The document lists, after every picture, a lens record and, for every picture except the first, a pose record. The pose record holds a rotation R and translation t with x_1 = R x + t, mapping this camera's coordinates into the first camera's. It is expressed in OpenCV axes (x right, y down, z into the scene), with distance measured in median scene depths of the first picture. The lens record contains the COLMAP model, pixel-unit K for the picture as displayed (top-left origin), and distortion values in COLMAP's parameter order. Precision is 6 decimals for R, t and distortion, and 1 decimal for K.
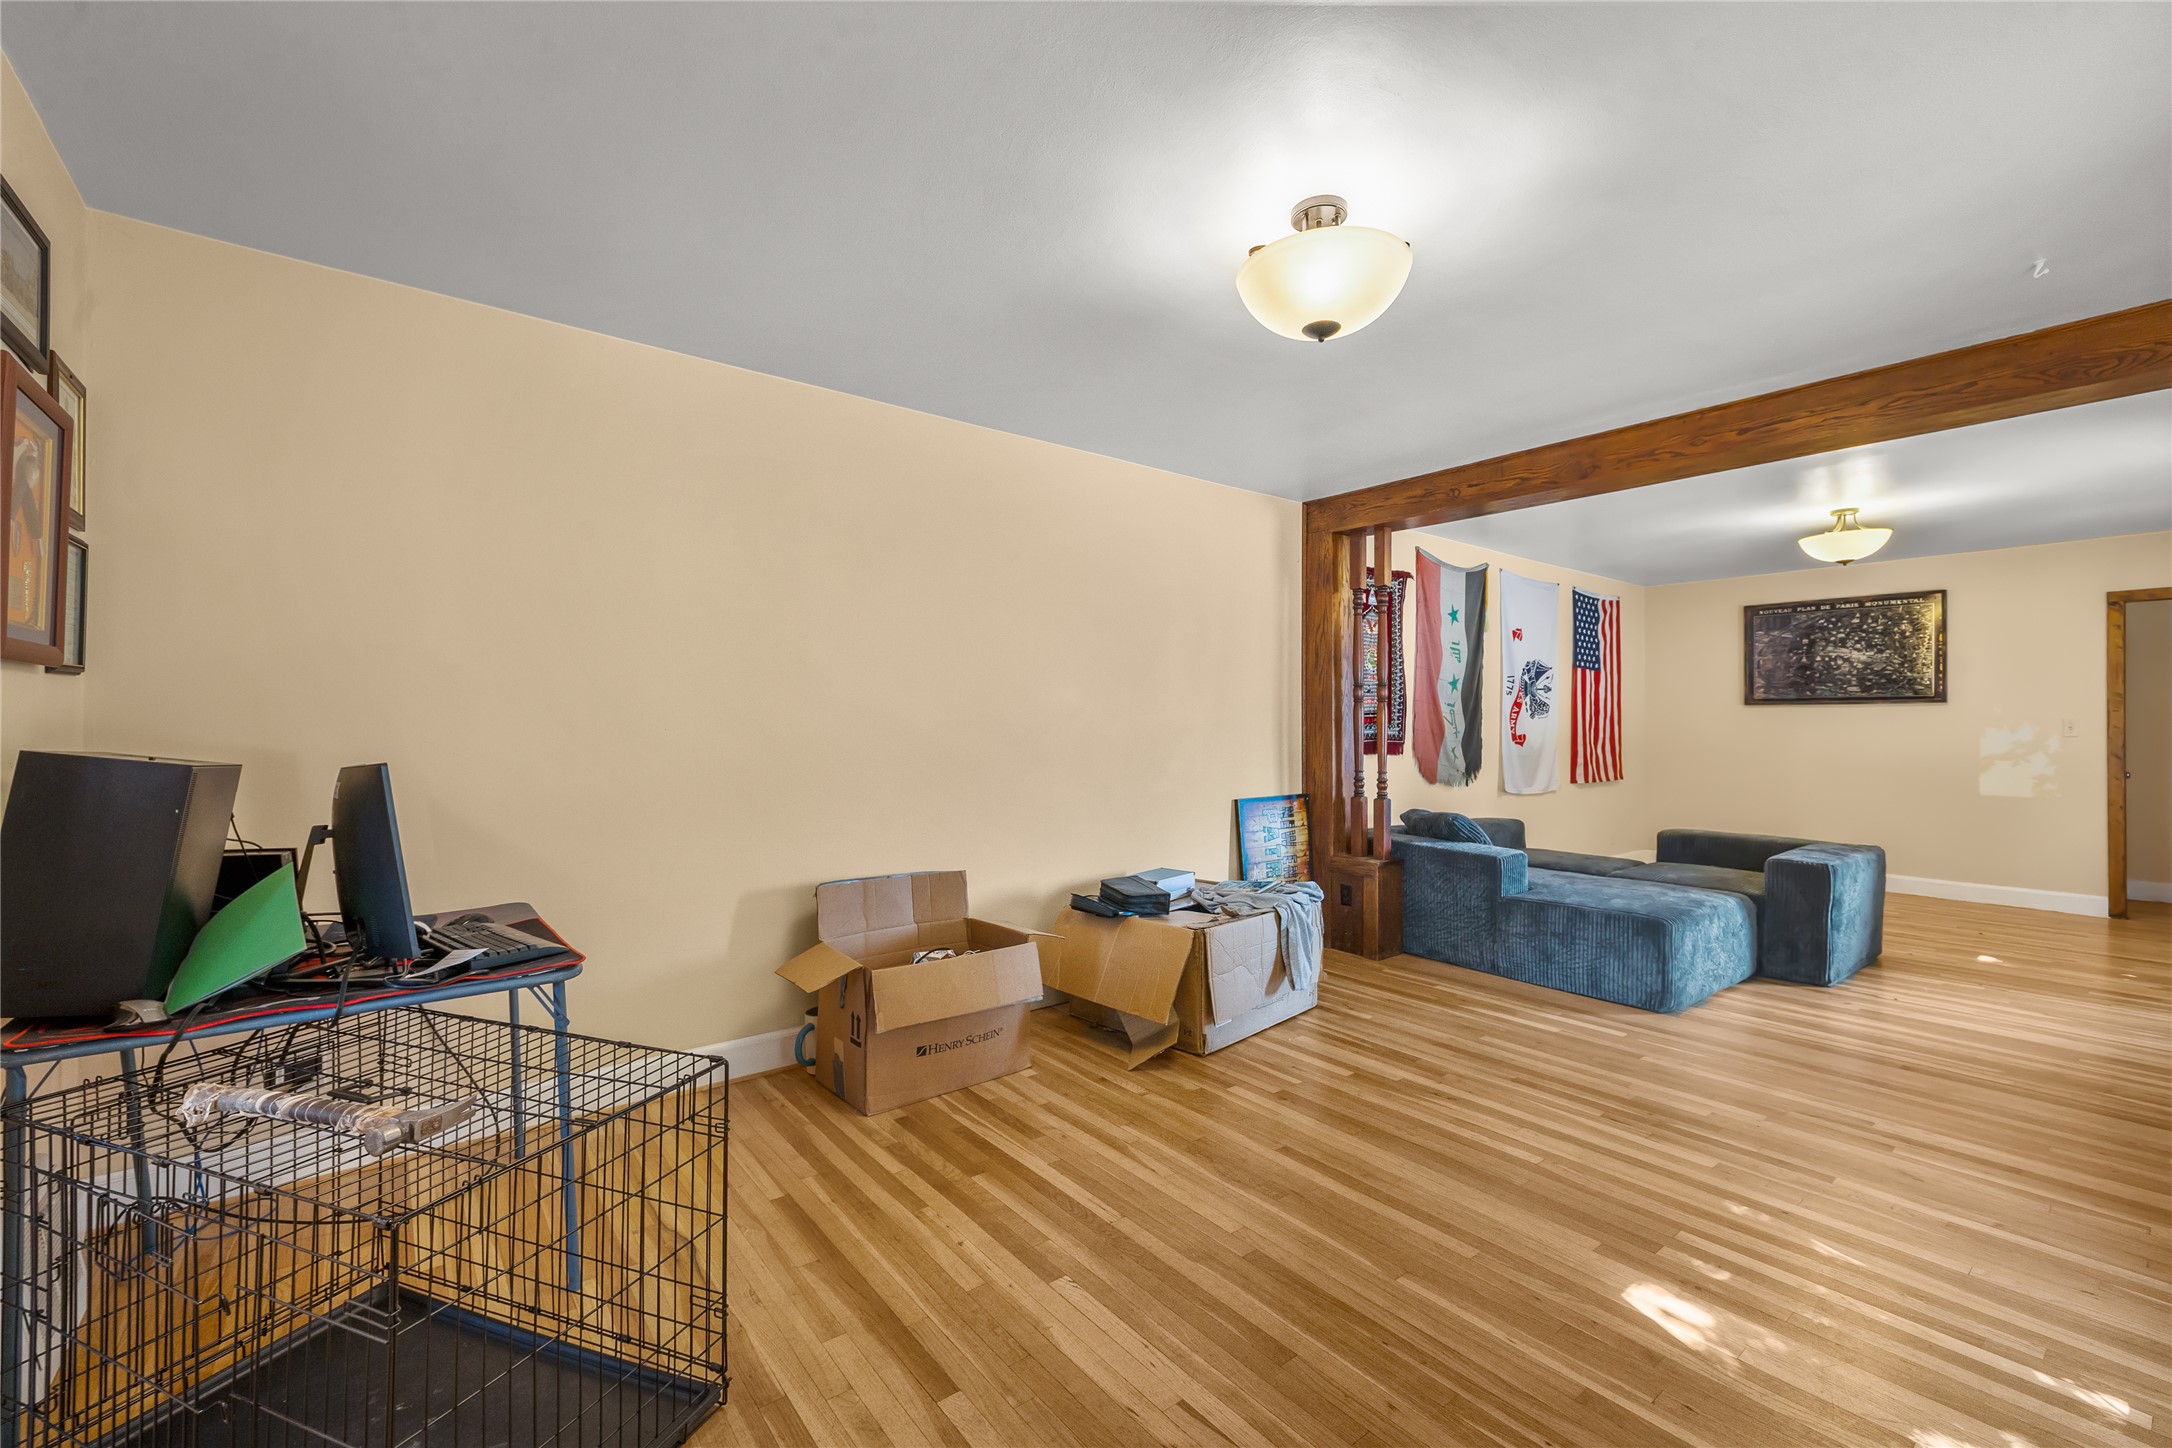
lens RADIAL K [[907.4, 0, 1088.5], [0, 907.4, 719.5], [0, 0, 1]] dist [-0.007466, 0.001367]
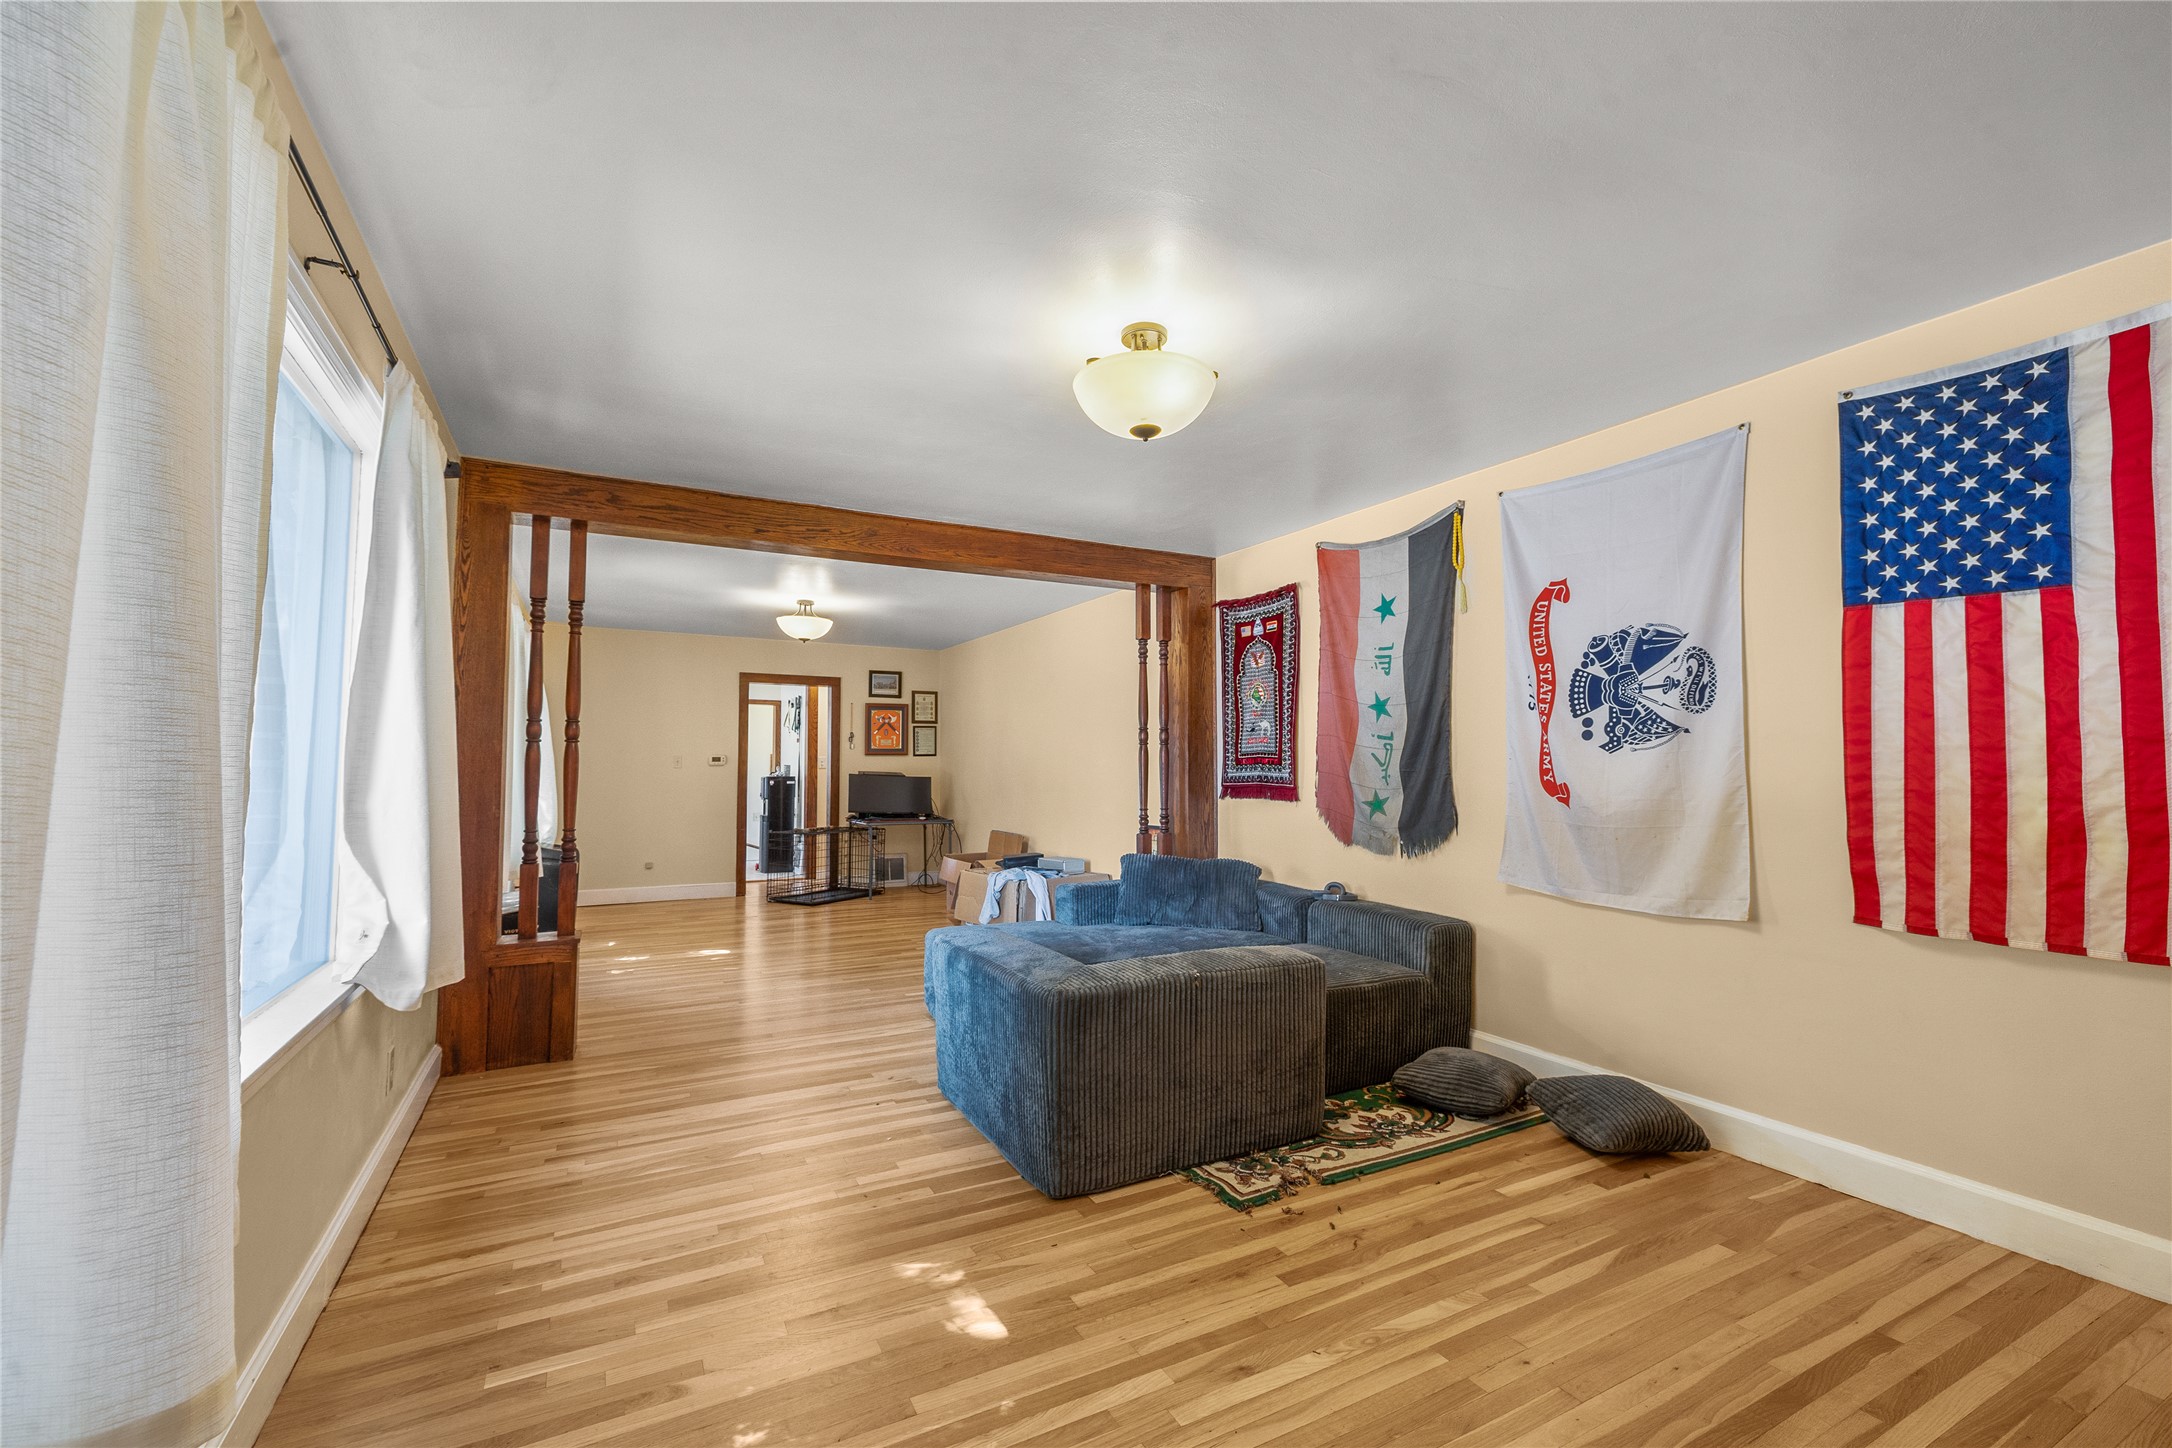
lens RADIAL K [[907.4, 0, 1085.6], [0, 907.4, 728.0], [0, 0, 1]] dist [-0.007466, 0.001367]
pose [[-0.174659, -0.044980, -0.983601, 1.121331], [0.004688, 0.998907, -0.046513, 0.008409], [0.984618, -0.012735, -0.174257, 0.889801]]
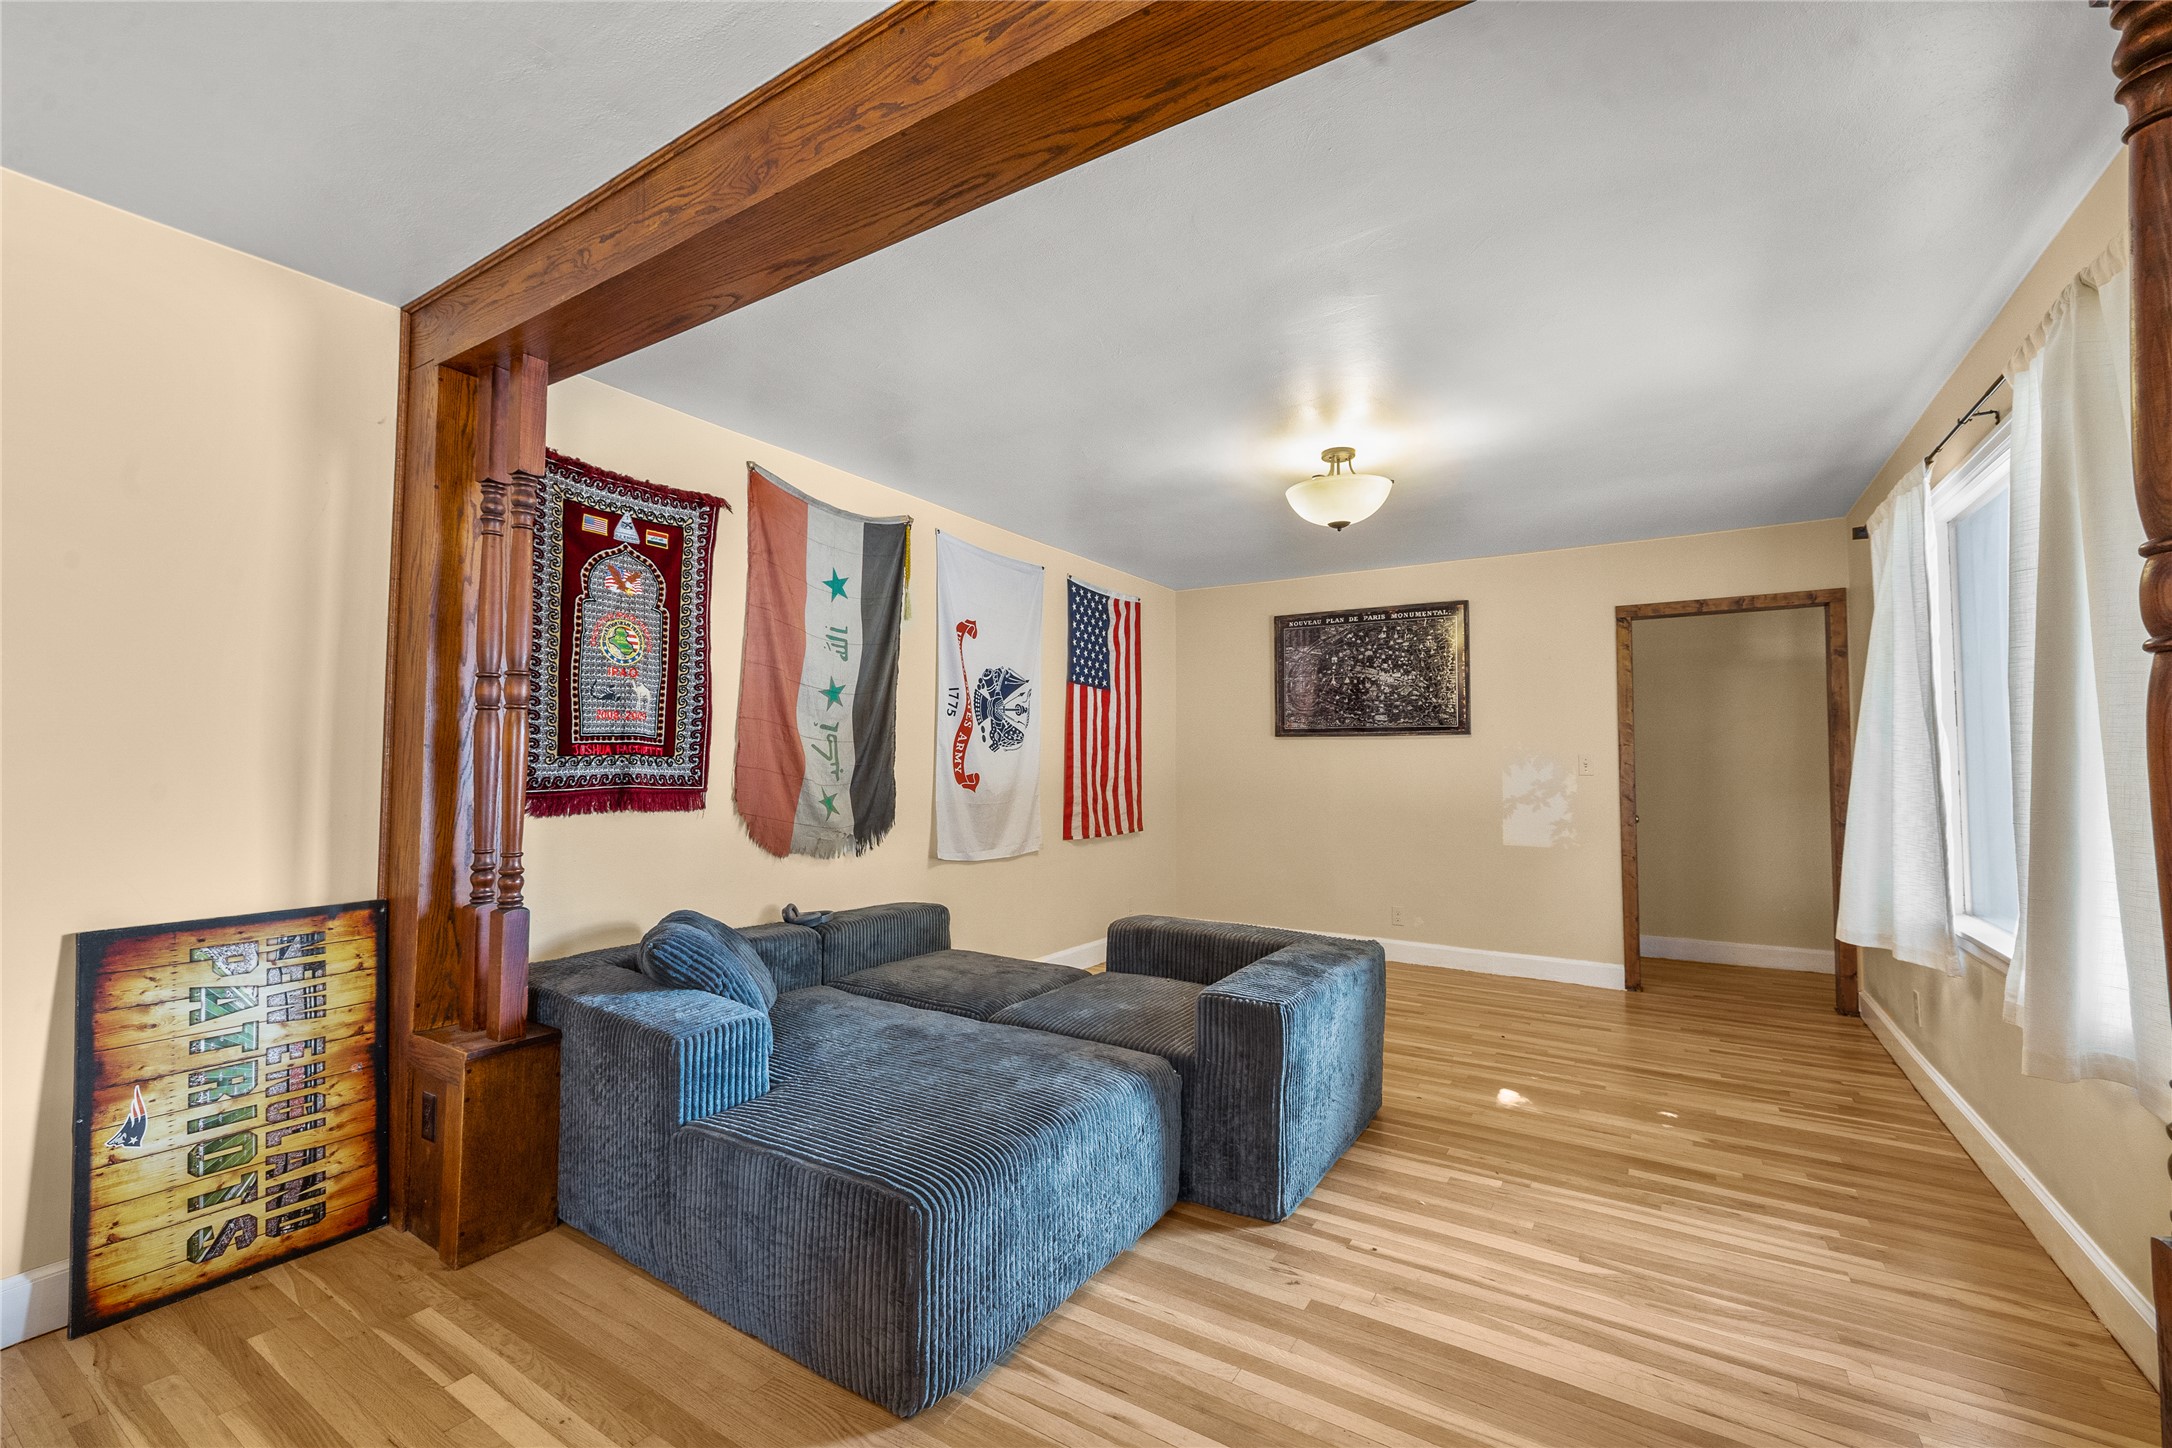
lens RADIAL K [[907.4, 0, 1091.4], [0, 907.4, 719.8], [0, 0, 1]] dist [-0.007466, 0.001367]
pose [[0.941543, 0.017115, 0.336459, 0.357959], [-0.003267, 0.999126, -0.041682, 0.004281], [-0.336878, 0.038146, 0.940775, 0.347271]]
